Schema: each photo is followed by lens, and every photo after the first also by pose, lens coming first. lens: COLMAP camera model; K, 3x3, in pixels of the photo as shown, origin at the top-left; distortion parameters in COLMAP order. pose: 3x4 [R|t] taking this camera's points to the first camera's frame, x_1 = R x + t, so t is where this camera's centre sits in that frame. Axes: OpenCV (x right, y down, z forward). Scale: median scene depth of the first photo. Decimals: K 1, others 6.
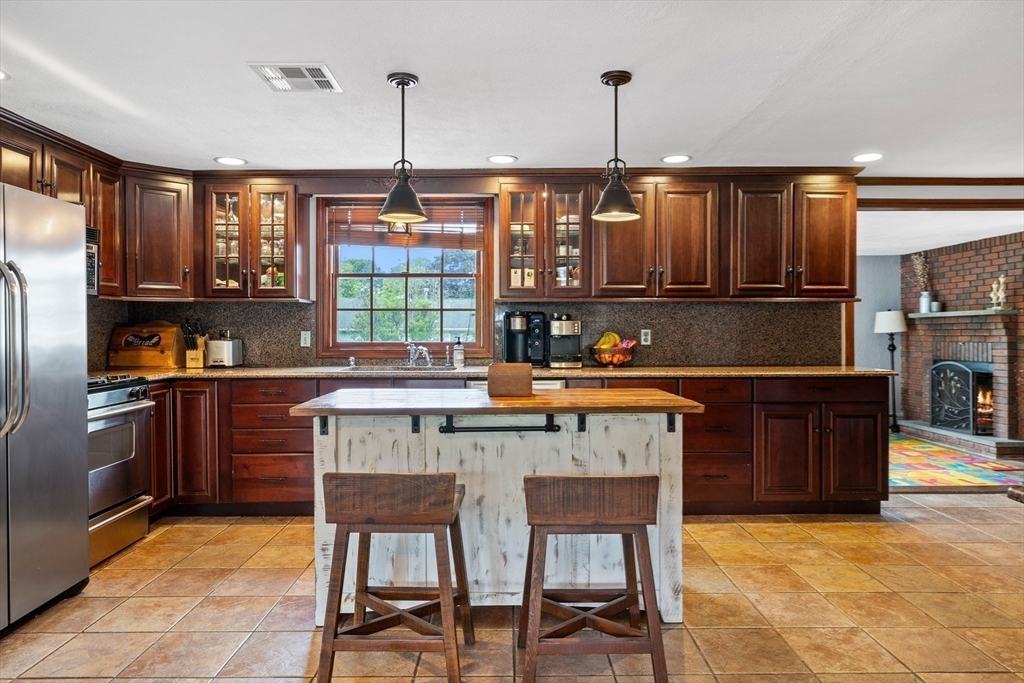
lens RADIAL K [[649.1, 0, 511.0], [0, 649.1, 336.5], [0, 0, 1]] dist [-0.008794, -0.004592]
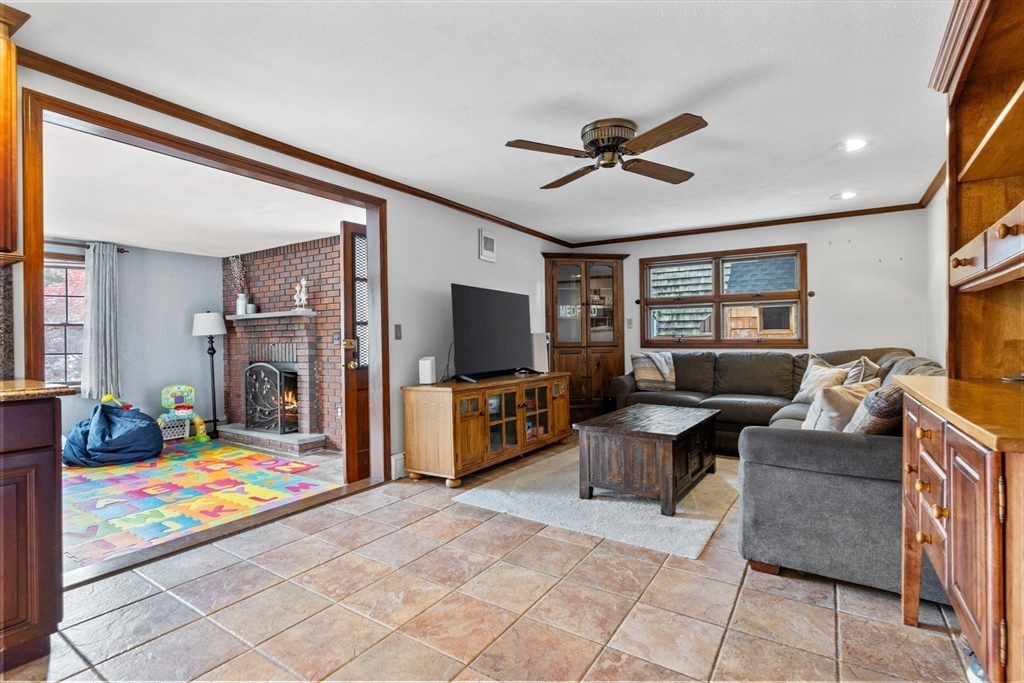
lens RADIAL K [[491.8, 0, 510.6], [0, 491.8, 340.0], [0, 0, 1]] dist [-0.000679, -0.000579]
pose [[0.550906, -0.005915, 0.834546, 0.264379], [0.015266, 0.999879, -0.002991, 0.012064], [-0.834427, 0.014388, 0.550930, 0.264113]]
